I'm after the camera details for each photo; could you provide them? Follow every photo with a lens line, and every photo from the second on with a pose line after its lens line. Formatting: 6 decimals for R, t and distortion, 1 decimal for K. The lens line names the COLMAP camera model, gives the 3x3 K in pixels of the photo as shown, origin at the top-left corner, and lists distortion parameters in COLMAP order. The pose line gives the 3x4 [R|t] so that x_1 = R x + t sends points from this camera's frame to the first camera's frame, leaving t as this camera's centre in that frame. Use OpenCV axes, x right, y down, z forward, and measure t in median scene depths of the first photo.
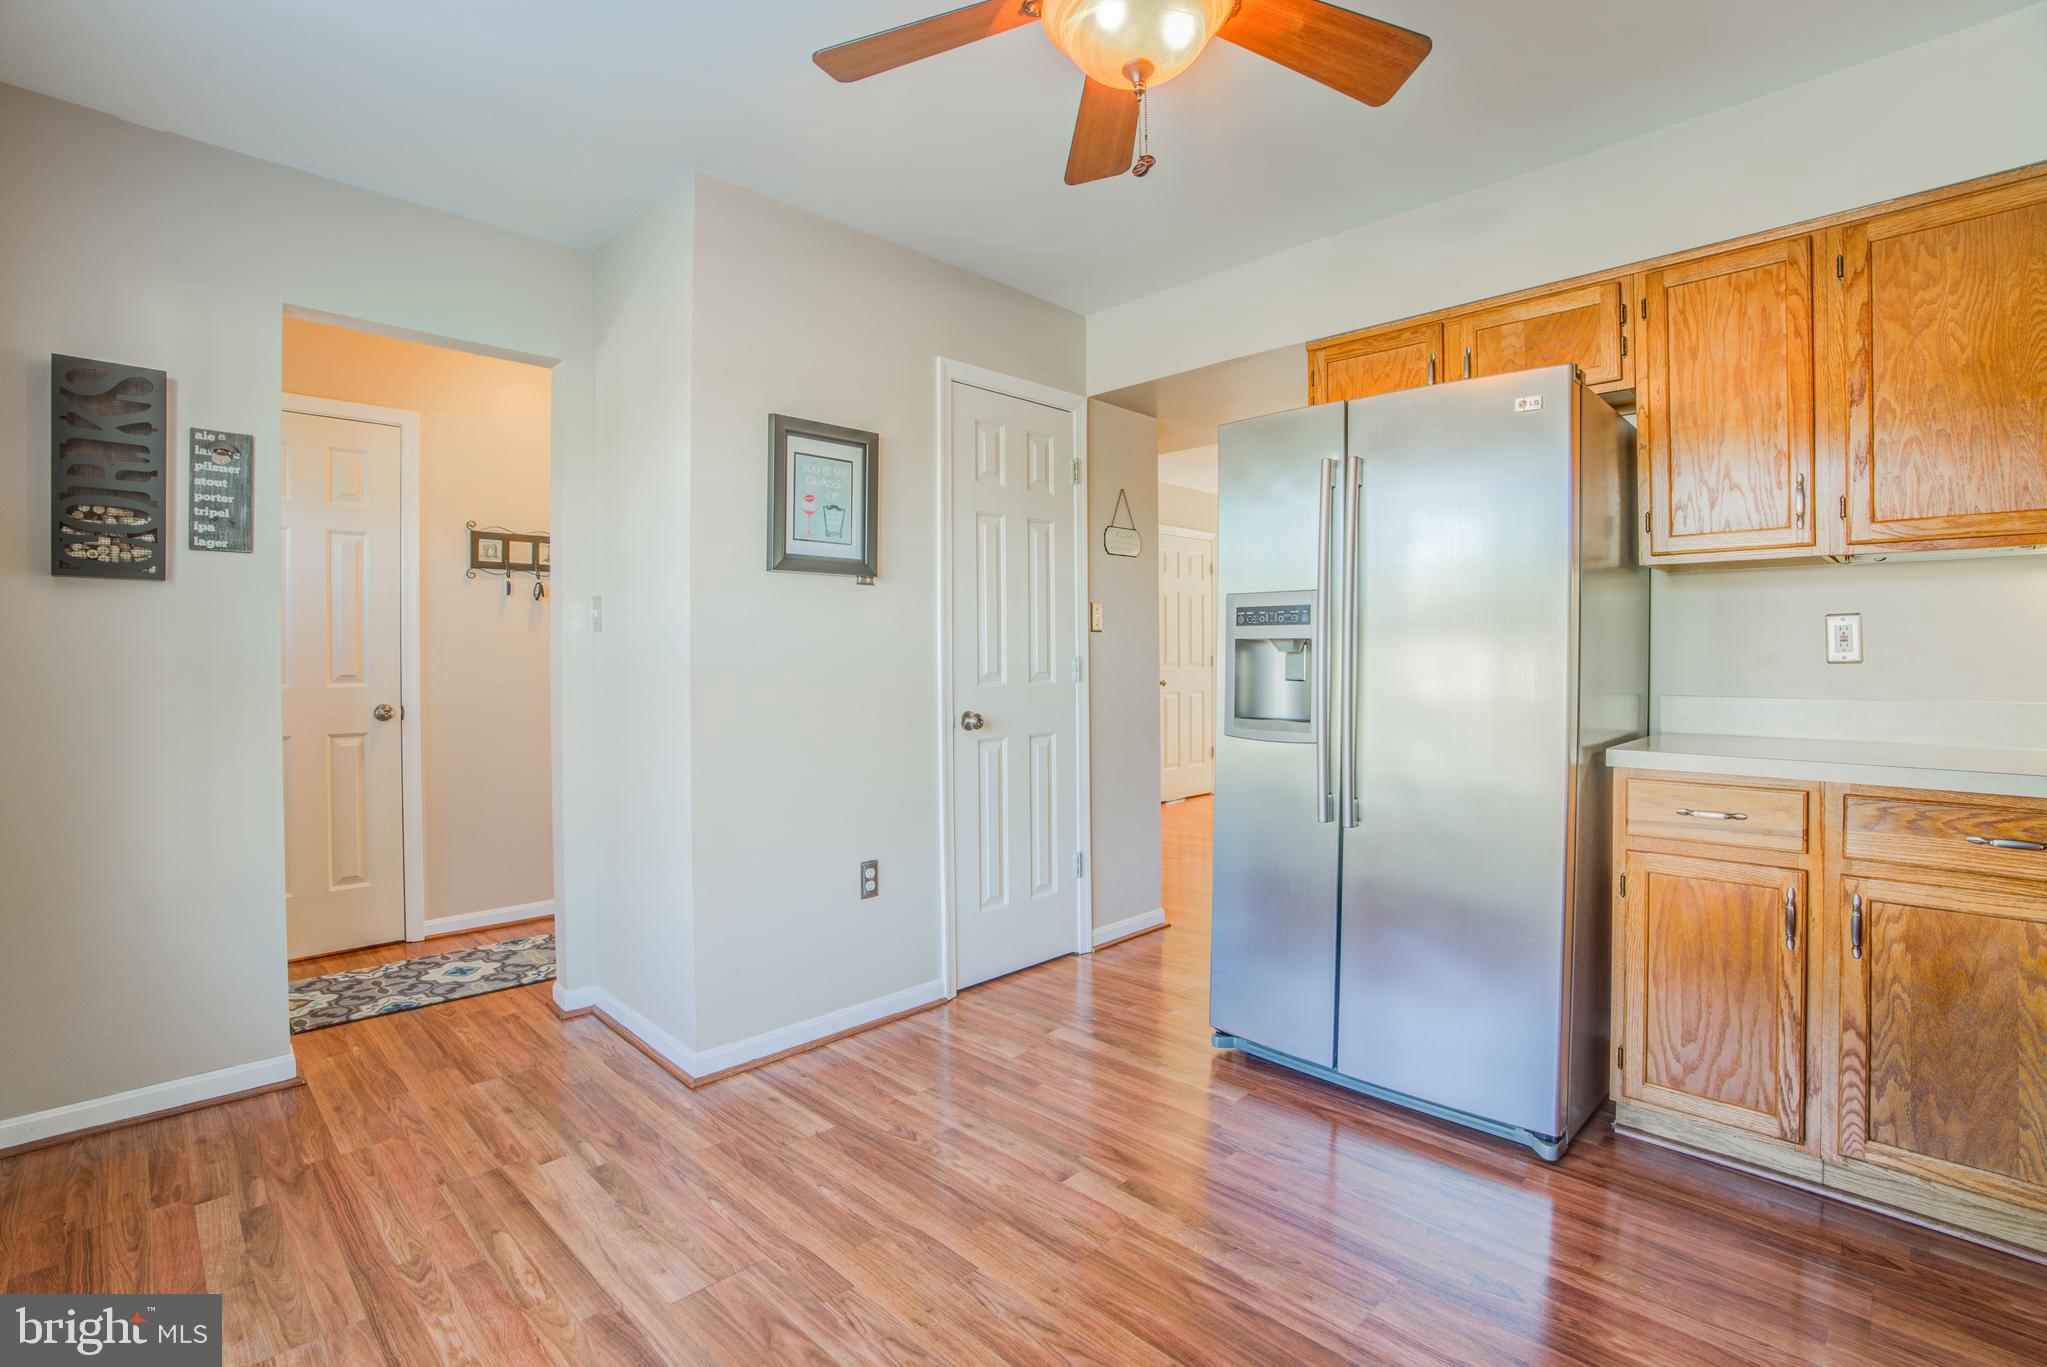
lens RADIAL K [[944.1, 0, 1022.8], [0, 944.1, 679.6], [0, 0, 1]] dist [-0.038194, 0.002775]
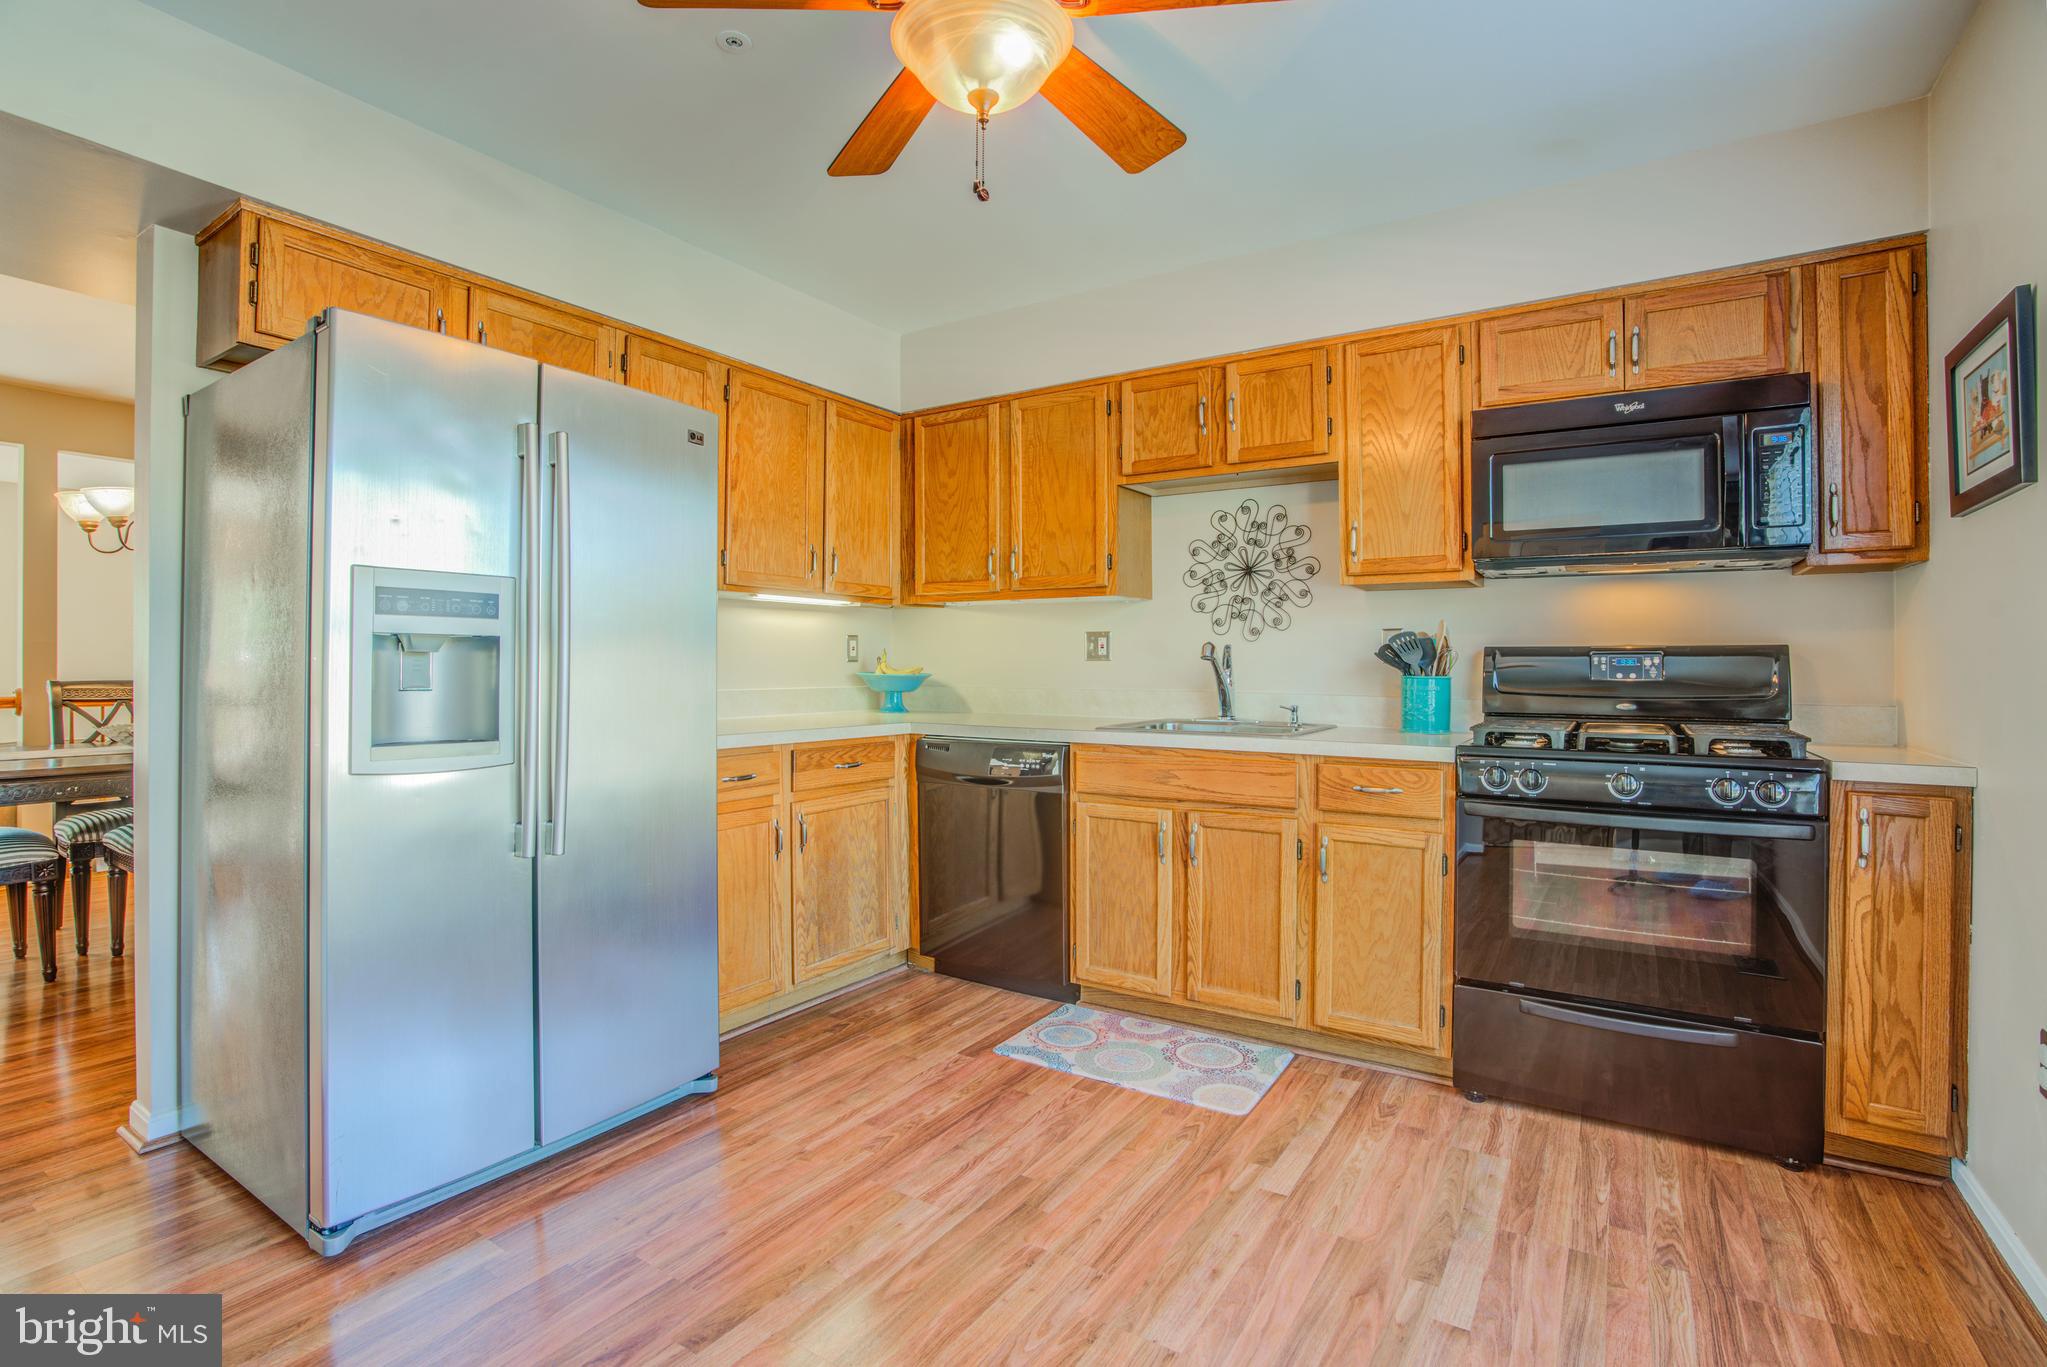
lens RADIAL K [[944.1, 0, 1036.5], [0, 944.1, 653.1], [0, 0, 1]] dist [-0.038194, 0.002775]
pose [[-0.222839, 0.007154, 0.974829, -0.691526], [0.006441, 0.999962, -0.005866, -0.026582], [-0.974834, 0.004972, -0.222877, 0.876601]]
